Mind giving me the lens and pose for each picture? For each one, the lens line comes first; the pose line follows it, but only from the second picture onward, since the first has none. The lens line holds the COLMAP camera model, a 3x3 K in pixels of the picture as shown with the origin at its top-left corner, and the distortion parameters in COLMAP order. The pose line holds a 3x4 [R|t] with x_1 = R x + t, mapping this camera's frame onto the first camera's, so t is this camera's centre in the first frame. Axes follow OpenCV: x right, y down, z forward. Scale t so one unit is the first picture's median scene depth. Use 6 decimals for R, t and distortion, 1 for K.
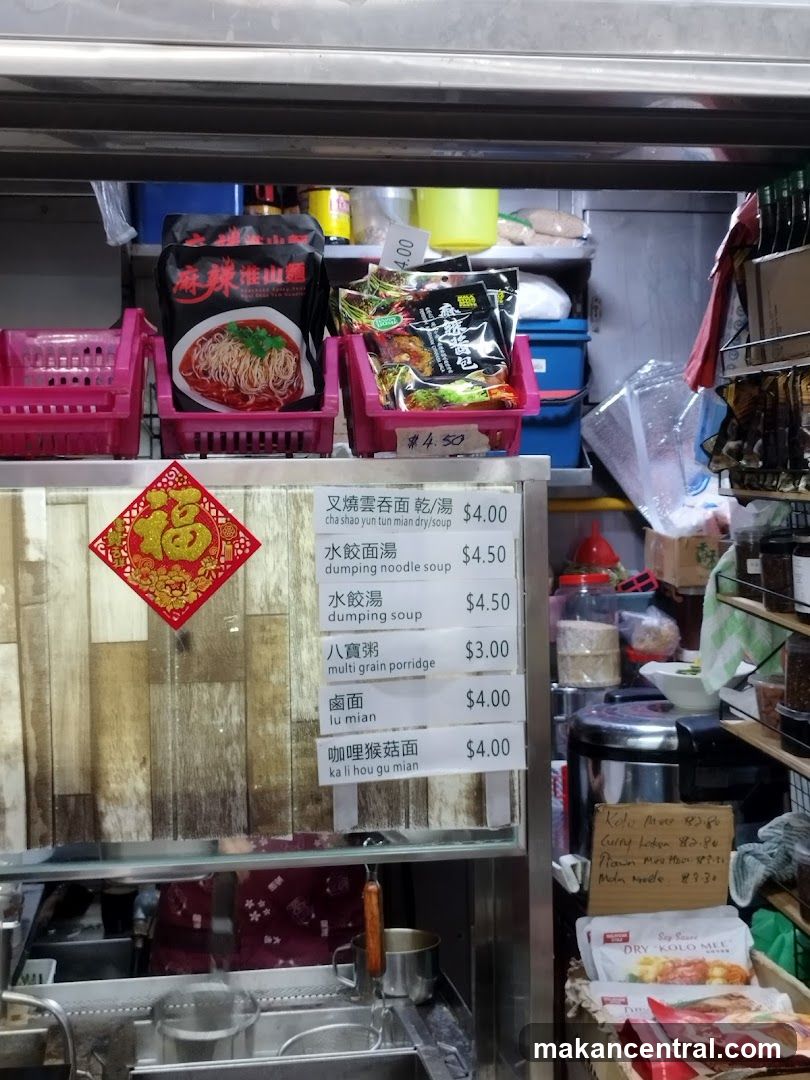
lens RADIAL K [[1446.4, 0, 405.0], [0, 1446.4, 540.0], [0, 0, 1]] dist [0.087874, -0.005702]
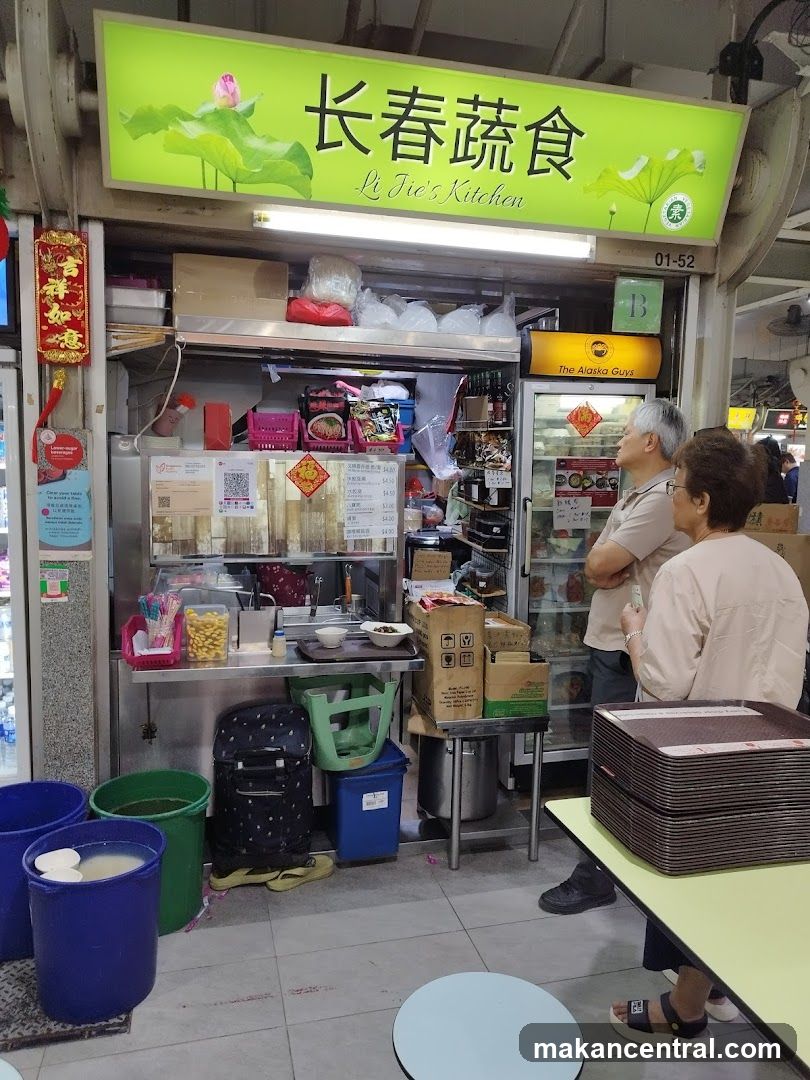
lens RADIAL K [[789.9, 0, 405.0], [0, 789.9, 540.0], [0, 0, 1]] dist [0.001604, 0.000589]
pose [[0.991885, 0.023159, 0.125014, -0.158486], [-0.032303, 0.996909, 0.071615, 0.015495], [-0.122969, -0.075072, 0.989567, -1.072286]]
